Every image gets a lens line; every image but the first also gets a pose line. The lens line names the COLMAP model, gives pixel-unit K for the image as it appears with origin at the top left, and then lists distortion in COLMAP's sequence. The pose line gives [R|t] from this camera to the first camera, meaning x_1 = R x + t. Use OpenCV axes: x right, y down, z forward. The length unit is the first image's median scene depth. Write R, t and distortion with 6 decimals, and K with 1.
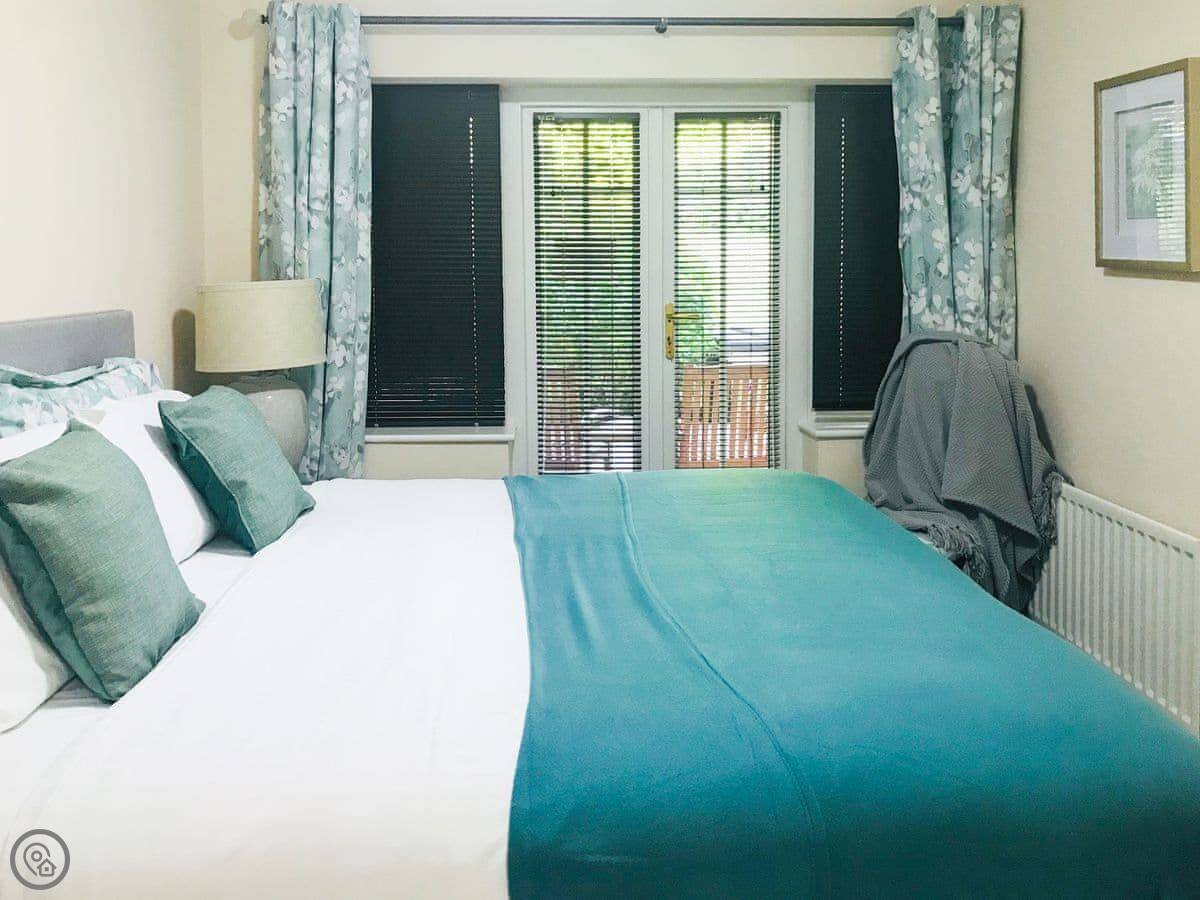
lens RADIAL K [[1043.5, 0, 598.0], [0, 1043.5, 344.3], [0, 0, 1]] dist [0.004683, 0.000212]
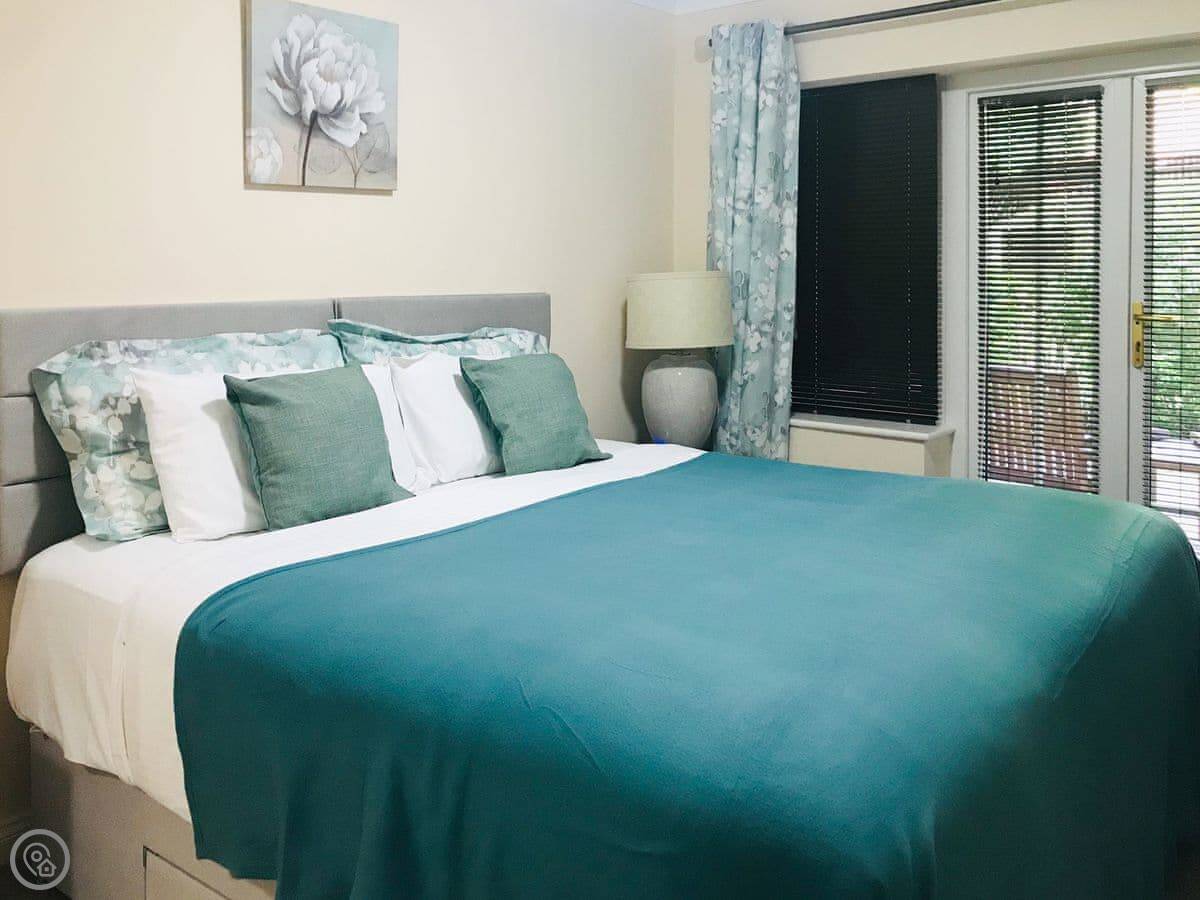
lens RADIAL K [[1043.5, 0, 598.0], [0, 1043.5, 344.3], [0, 0, 1]] dist [0.004683, 0.000212]
pose [[0.743834, 0.052829, -0.666273, 0.357026], [-0.054782, 0.998336, 0.017999, 0.002917], [0.666116, 0.023111, 0.745490, 0.076492]]
